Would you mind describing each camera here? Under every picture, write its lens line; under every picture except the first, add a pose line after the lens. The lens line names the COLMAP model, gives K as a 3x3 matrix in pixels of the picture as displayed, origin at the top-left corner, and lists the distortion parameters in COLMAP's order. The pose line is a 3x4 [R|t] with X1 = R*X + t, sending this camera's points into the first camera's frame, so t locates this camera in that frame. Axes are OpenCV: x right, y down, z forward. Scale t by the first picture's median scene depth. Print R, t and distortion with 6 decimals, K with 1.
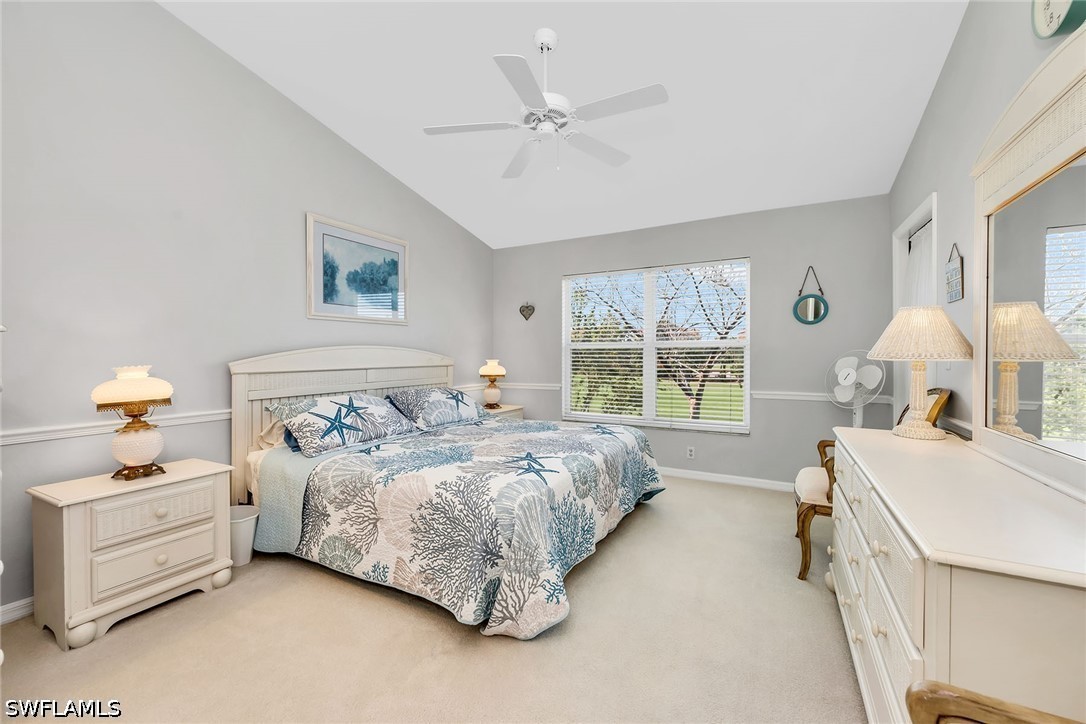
lens RADIAL K [[431.8, 0, 543.0], [0, 431.8, 362.0], [0, 0, 1]] dist [-0.000374, -0.000123]
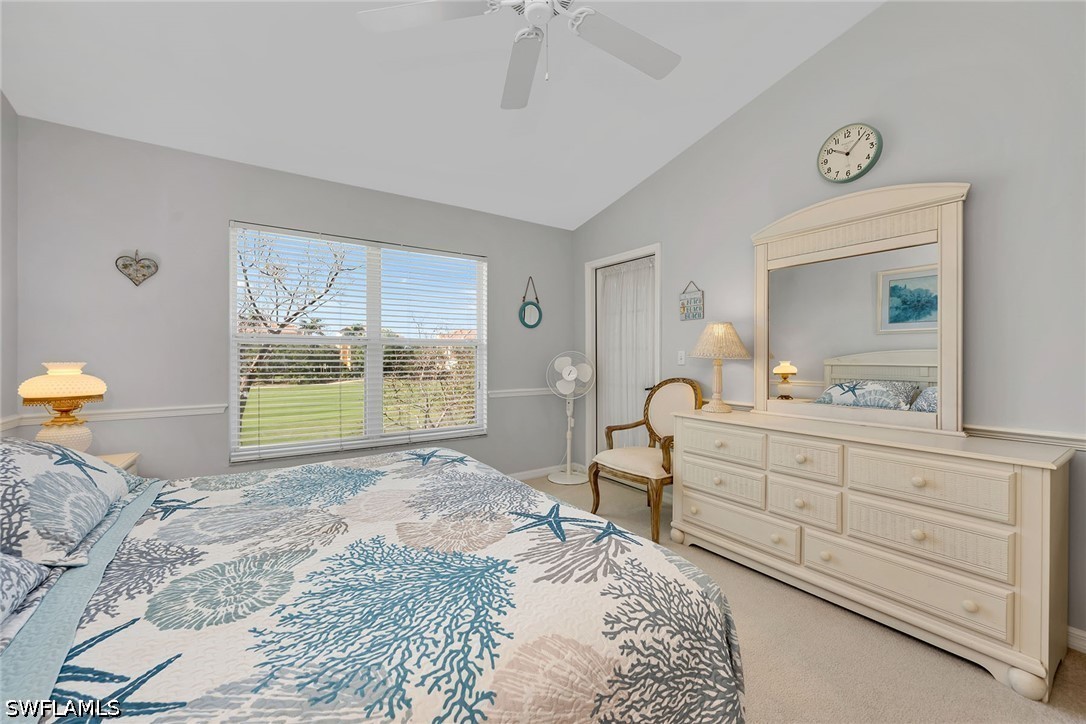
lens RADIAL K [[431.8, 0, 543.0], [0, 431.8, 362.0], [0, 0, 1]] dist [-0.000374, -0.000123]
pose [[0.463656, -0.008607, 0.885974, -0.302124], [0.009822, 0.999941, 0.004574, -0.003295], [-0.885961, 0.006582, 0.463713, 0.371691]]
